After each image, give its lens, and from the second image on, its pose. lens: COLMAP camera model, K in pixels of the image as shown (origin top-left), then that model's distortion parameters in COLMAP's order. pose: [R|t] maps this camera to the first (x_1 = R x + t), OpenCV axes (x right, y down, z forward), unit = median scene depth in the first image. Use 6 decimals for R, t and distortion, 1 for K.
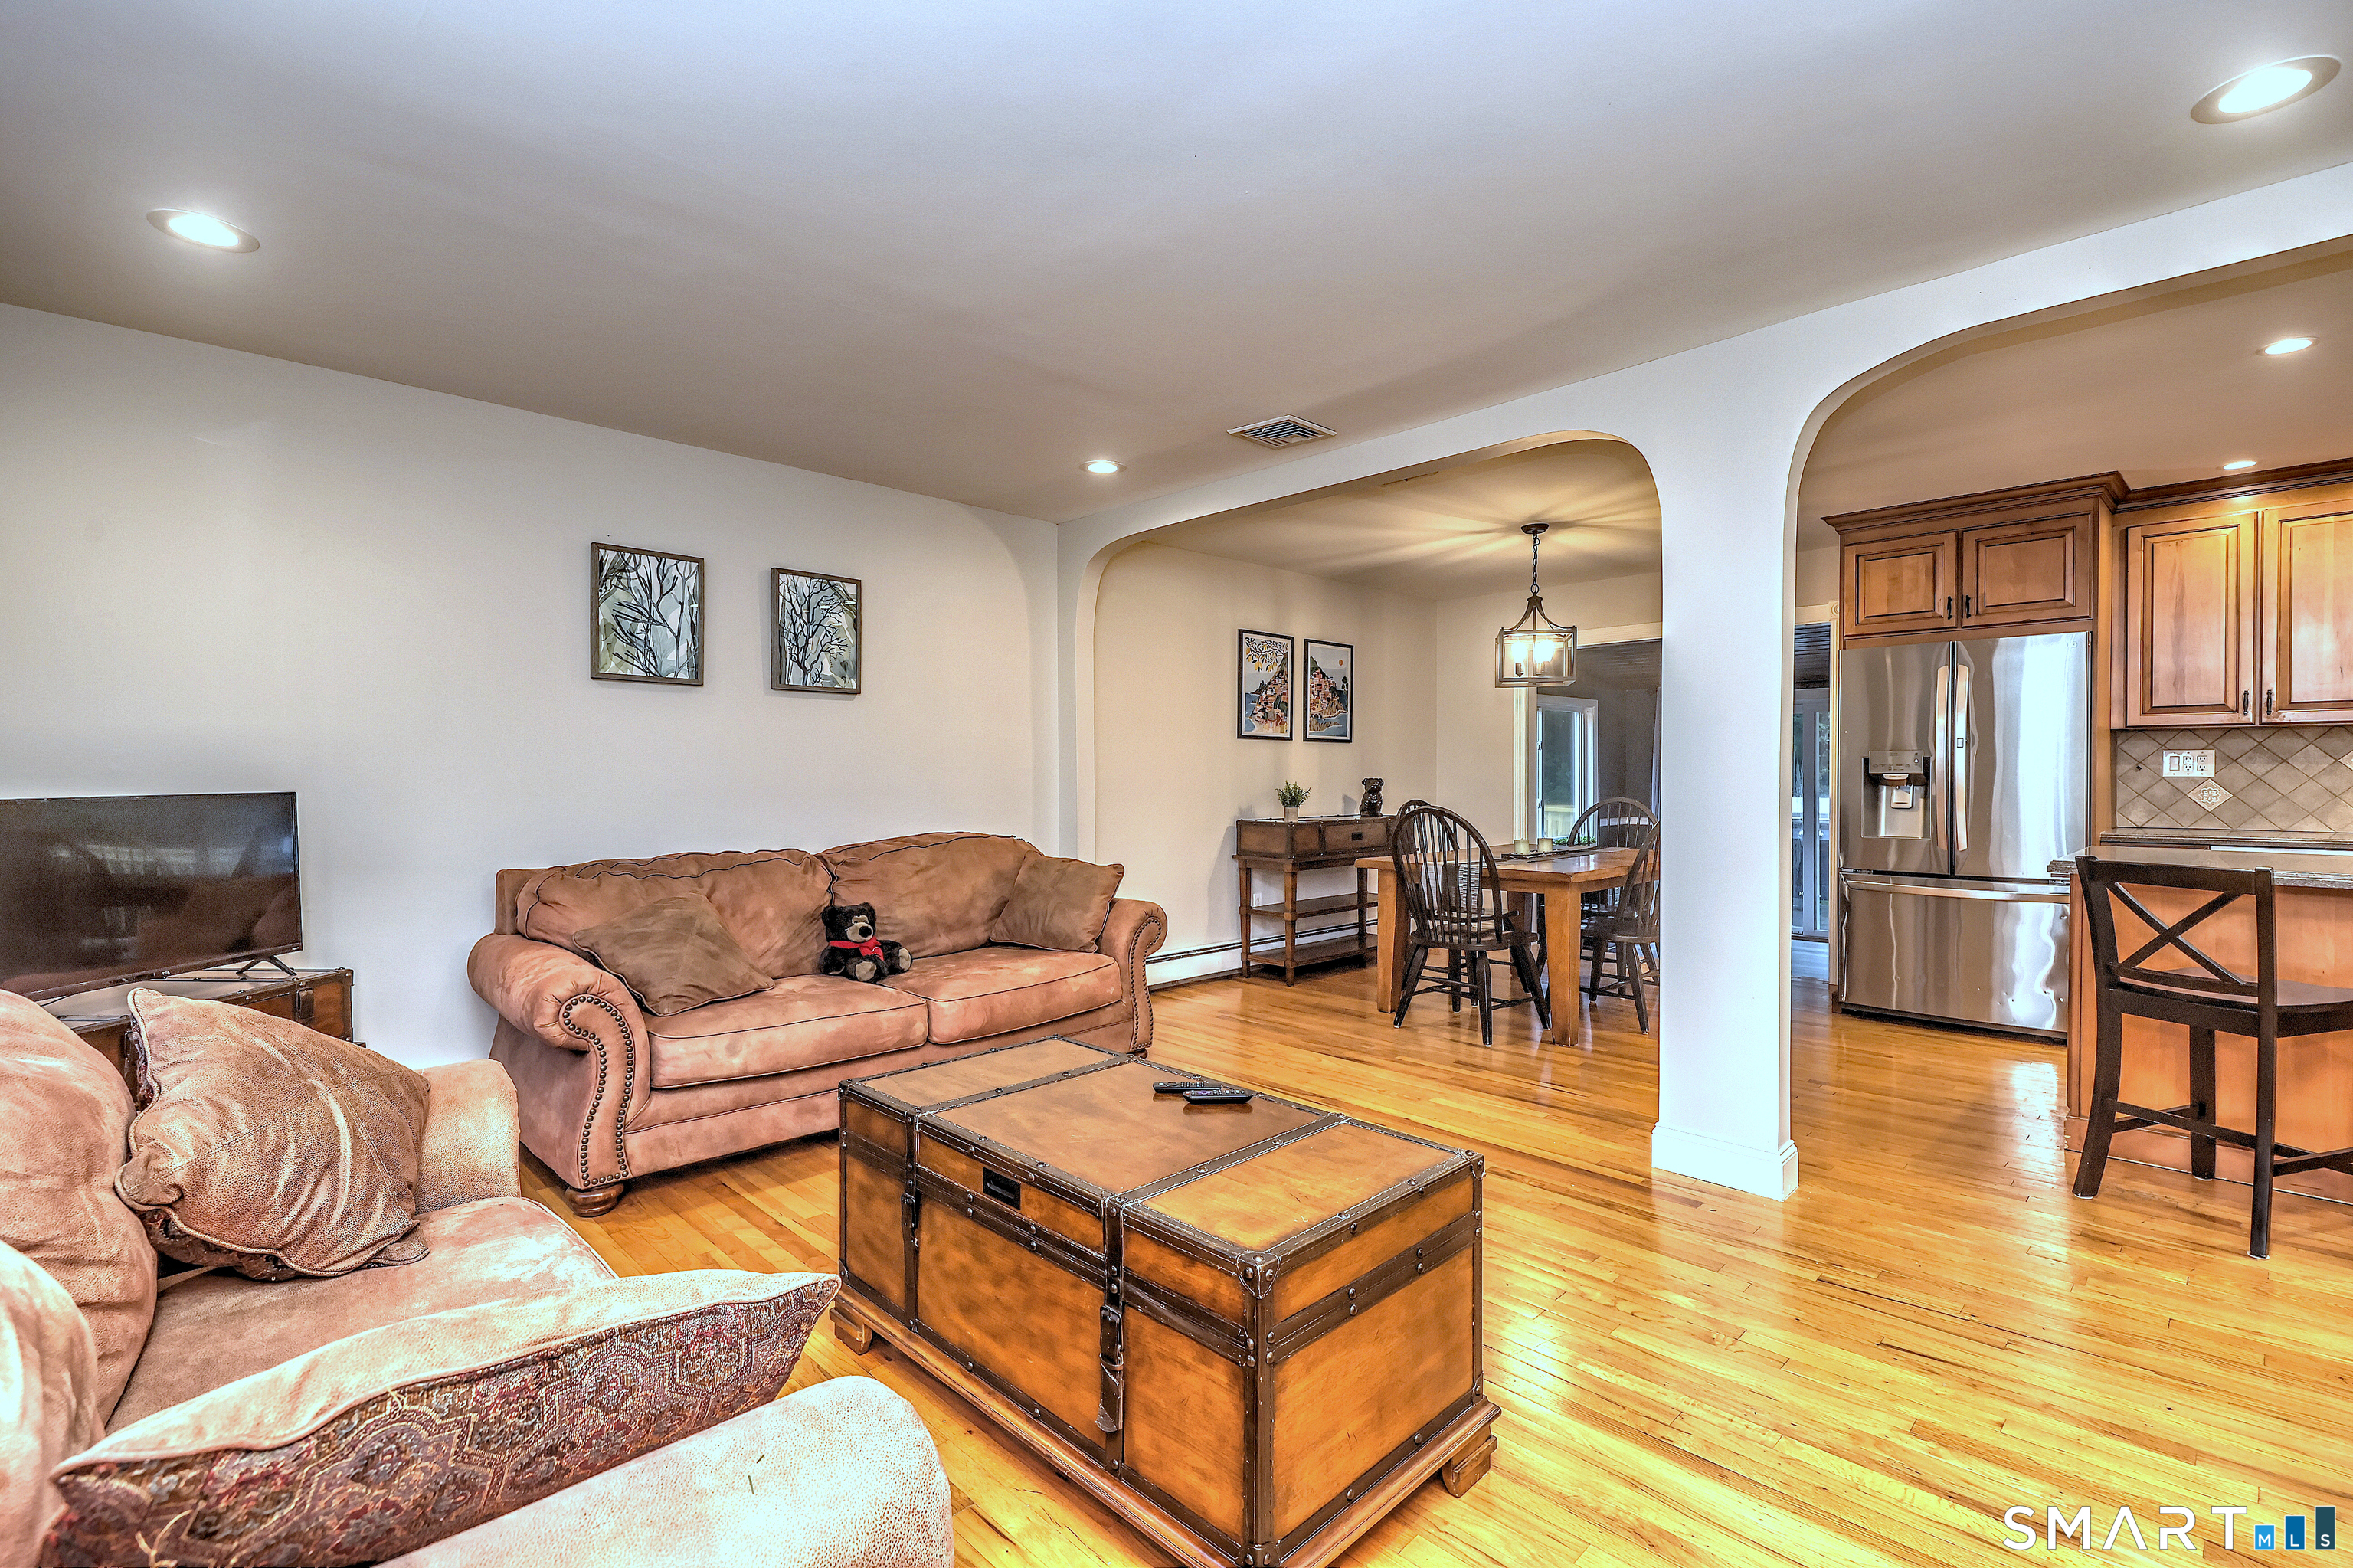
lens RADIAL K [[1100.5, 0, 1172.3], [0, 1100.5, 770.1], [0, 0, 1]] dist [0.000736, 0.000020]
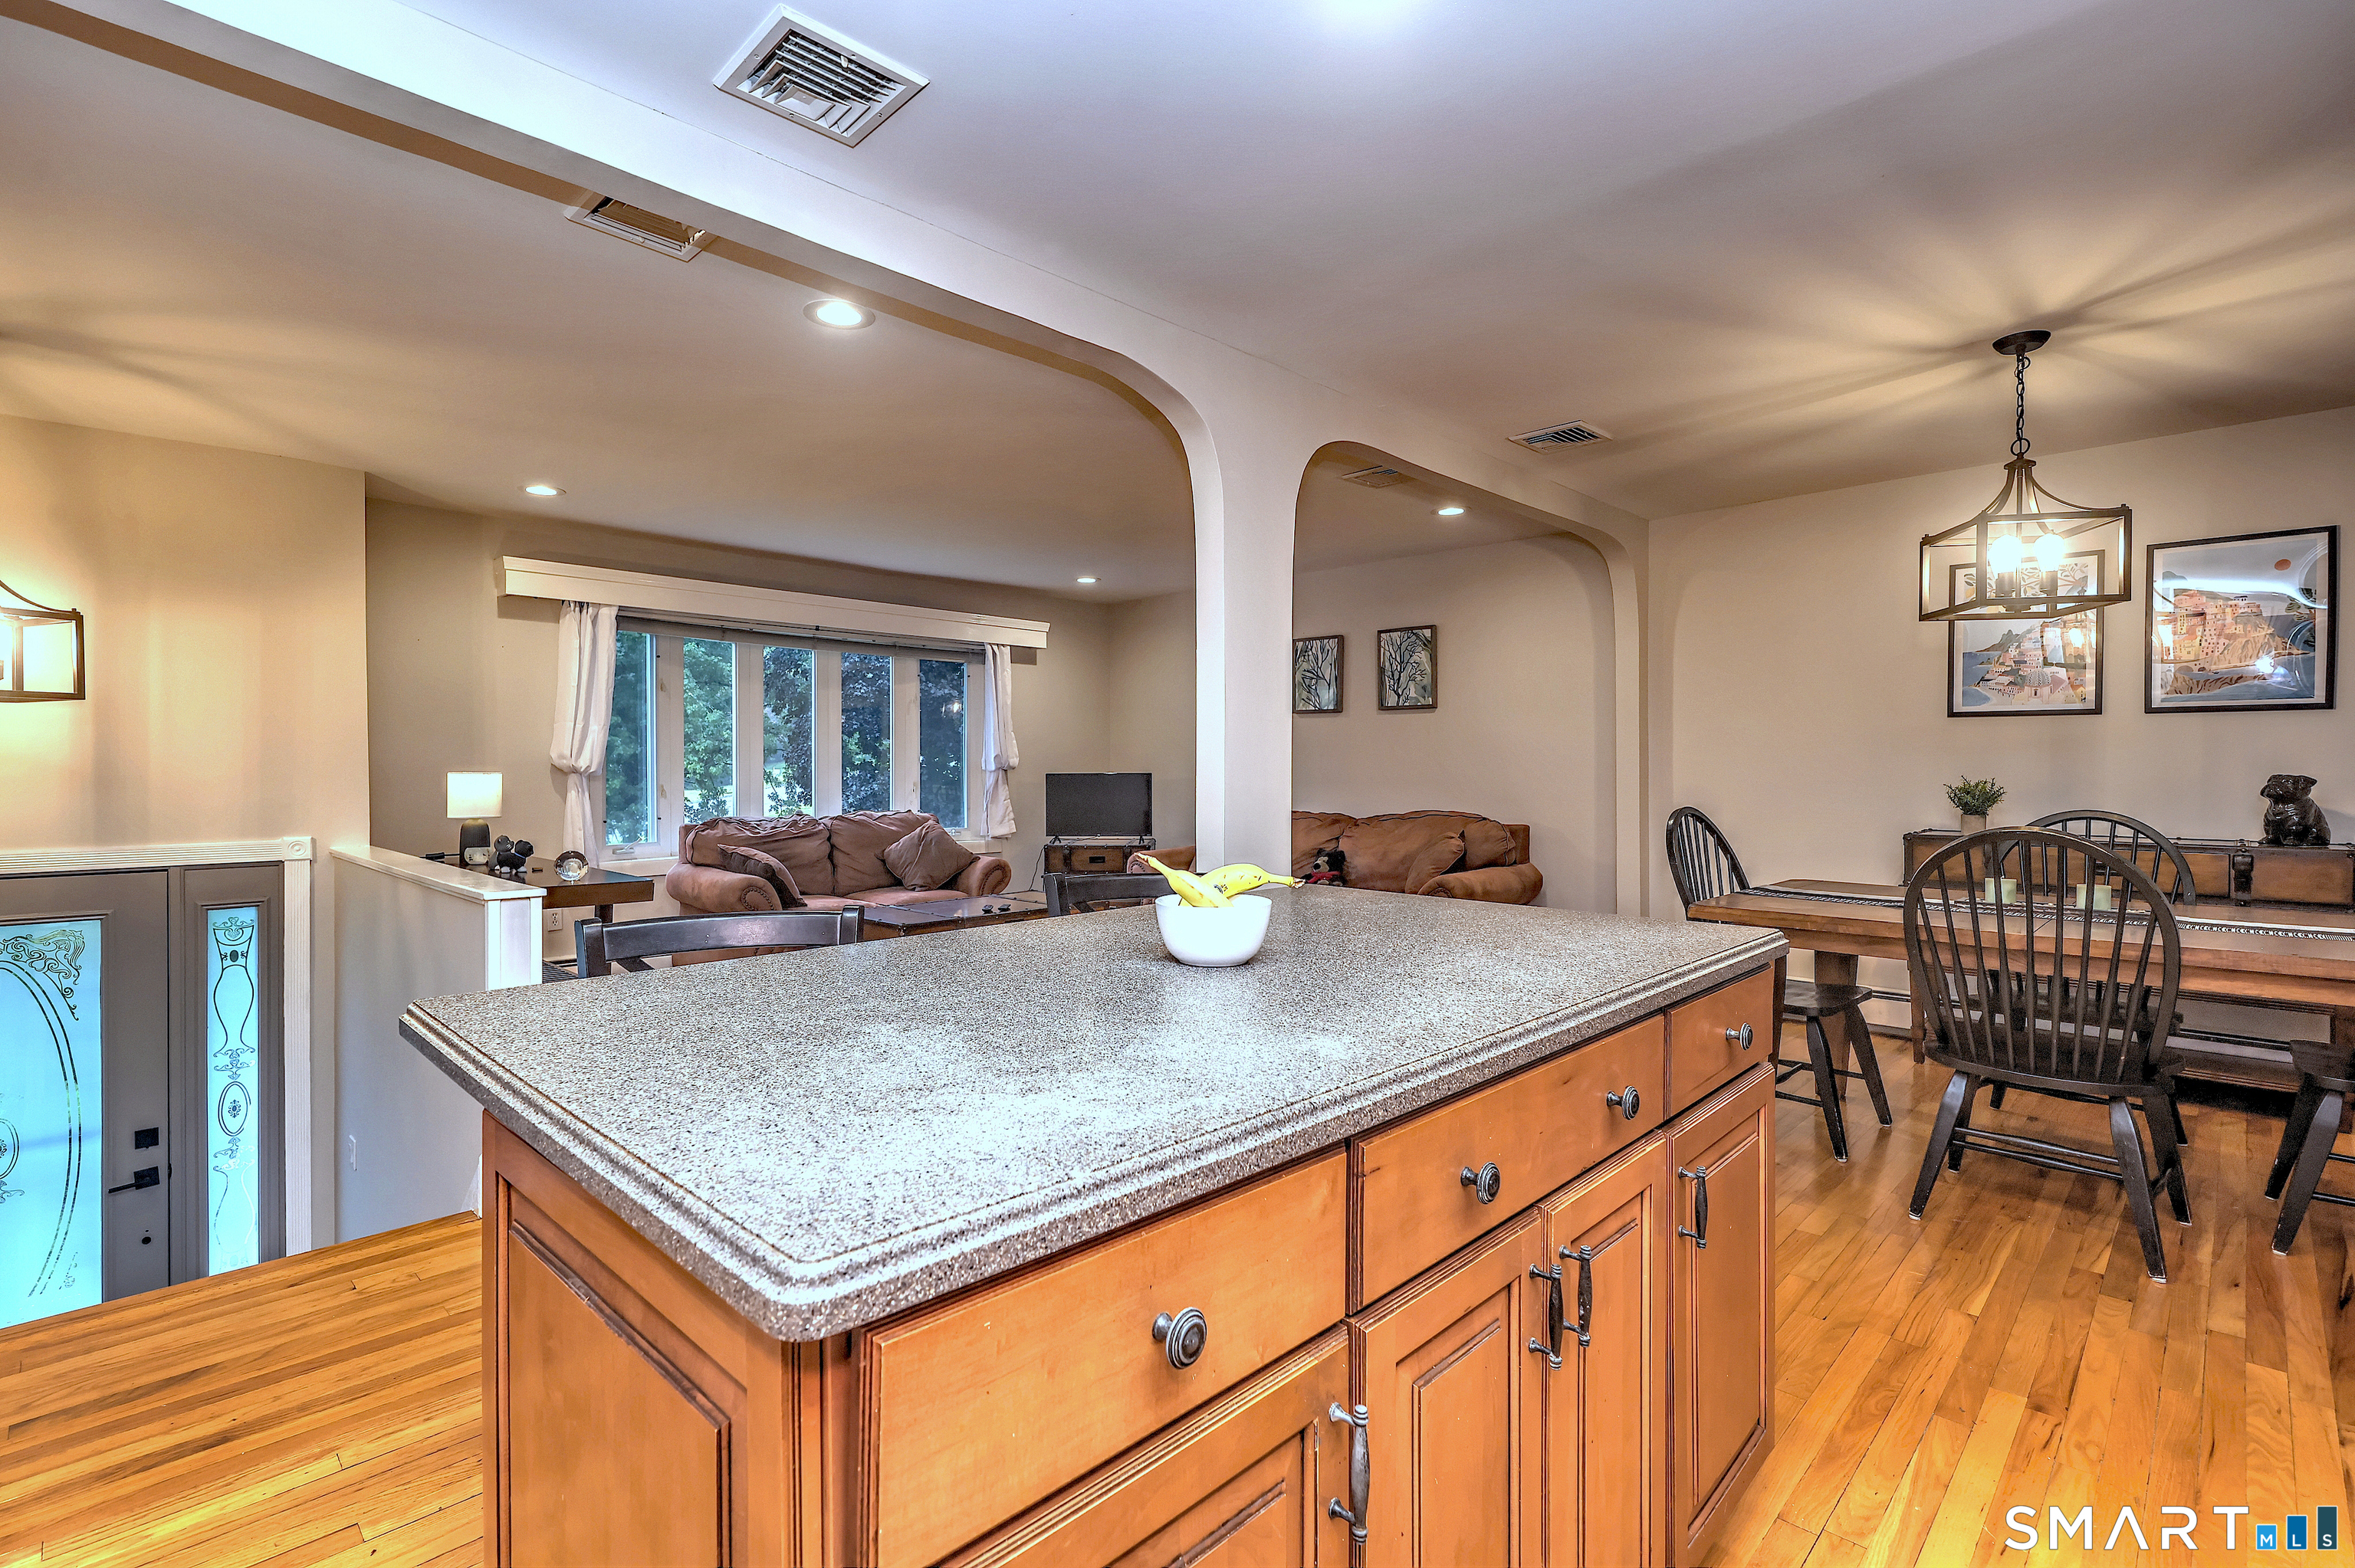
lens RADIAL K [[1101.2, 0, 1173.3], [0, 1101.2, 770.1], [0, 0, 1]] dist [0.000736, 0.000020]
pose [[0.007861, -0.000171, -0.999969, 1.120285], [0.001838, 0.999998, -0.000156, 0.008347], [0.999967, -0.001837, 0.007861, 0.683346]]
